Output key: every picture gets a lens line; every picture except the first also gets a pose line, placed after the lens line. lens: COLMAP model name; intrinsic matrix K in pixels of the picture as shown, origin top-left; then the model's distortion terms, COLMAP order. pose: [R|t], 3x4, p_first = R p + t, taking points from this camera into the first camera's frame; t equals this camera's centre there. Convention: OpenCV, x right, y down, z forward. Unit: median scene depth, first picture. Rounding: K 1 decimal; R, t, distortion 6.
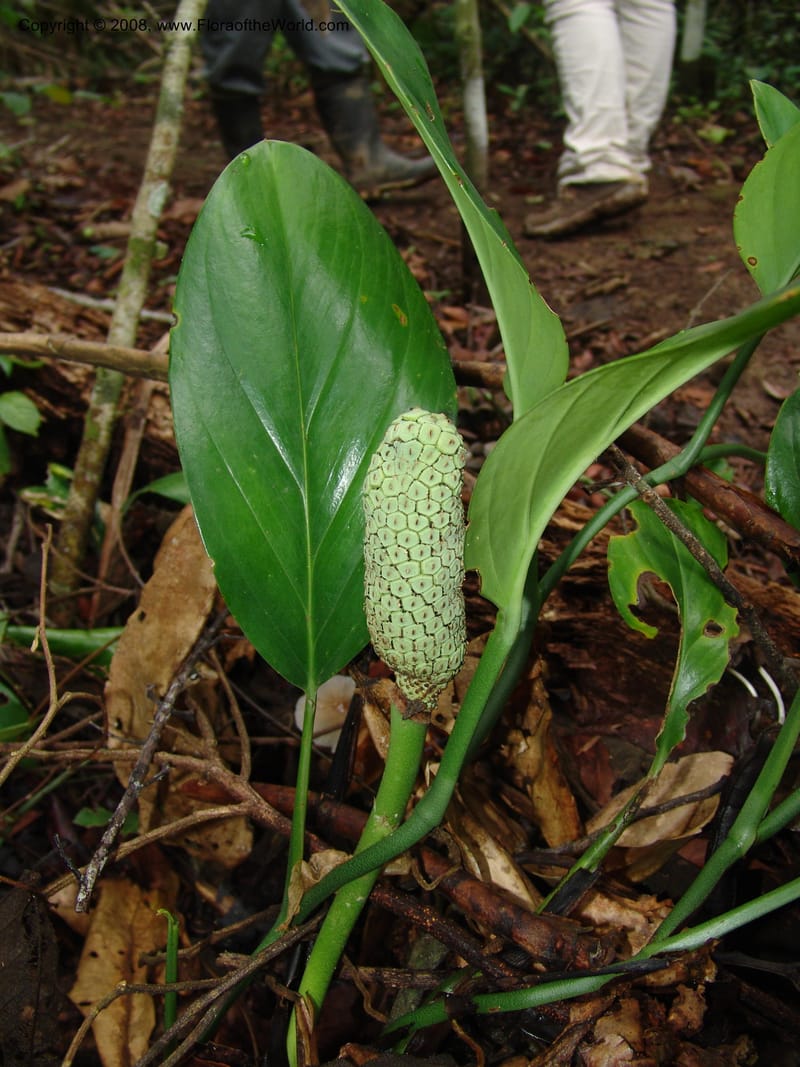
lens RADIAL K [[1052.2, 0, 400.0], [0, 1052.2, 533.5], [0, 0, 1]] dist [0.002627, -0.001674]
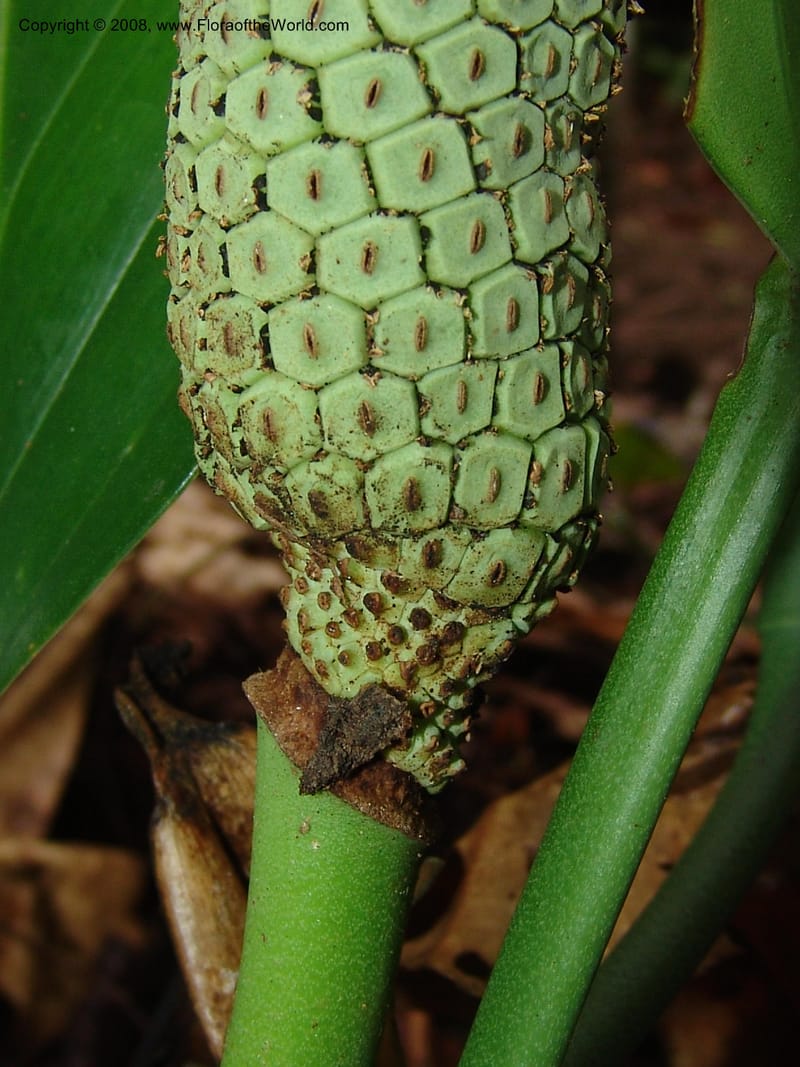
lens RADIAL K [[1756.9, 0, 400.0], [0, 1756.9, 533.5], [0, 0, 1]] dist [-0.027122, 0.007679]
pose [[0.998536, 0.052190, -0.014216, 0.025165], [-0.054078, 0.957421, -0.283587, 0.229757], [-0.001190, 0.283940, 0.958841, 0.647557]]
